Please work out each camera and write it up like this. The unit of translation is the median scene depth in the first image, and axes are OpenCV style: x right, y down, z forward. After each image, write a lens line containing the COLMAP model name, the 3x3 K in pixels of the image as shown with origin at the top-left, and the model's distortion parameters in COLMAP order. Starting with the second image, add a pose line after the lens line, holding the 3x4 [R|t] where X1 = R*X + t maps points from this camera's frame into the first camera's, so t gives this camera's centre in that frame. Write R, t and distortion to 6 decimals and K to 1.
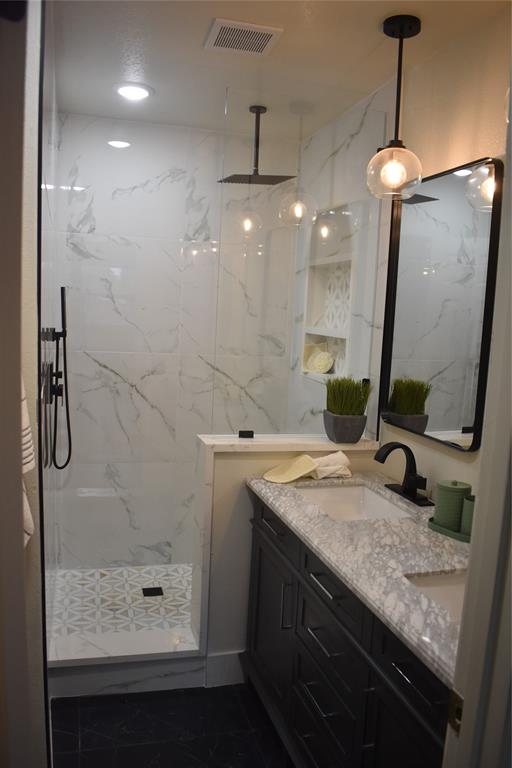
lens RADIAL K [[623.9, 0, 254.9], [0, 623.9, 386.2], [0, 0, 1]] dist [-0.105599, 0.007734]
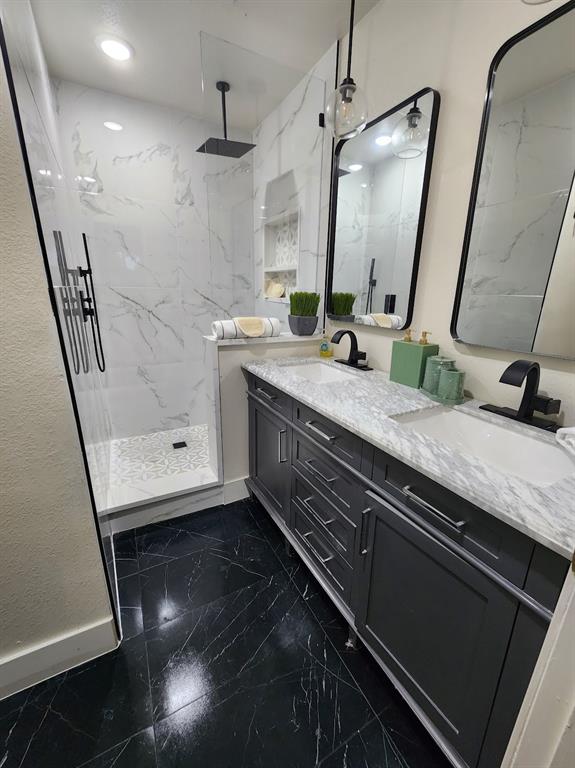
lens RADIAL K [[314.5, 0, 288.4], [0, 314.5, 383.0], [0, 0, 1]] dist [-0.001225, -0.000132]
pose [[0.975341, -0.087526, 0.202608, -0.051527], [0.051344, 0.982799, 0.177396, 0.059482], [-0.214650, -0.162619, 0.963058, 0.228174]]
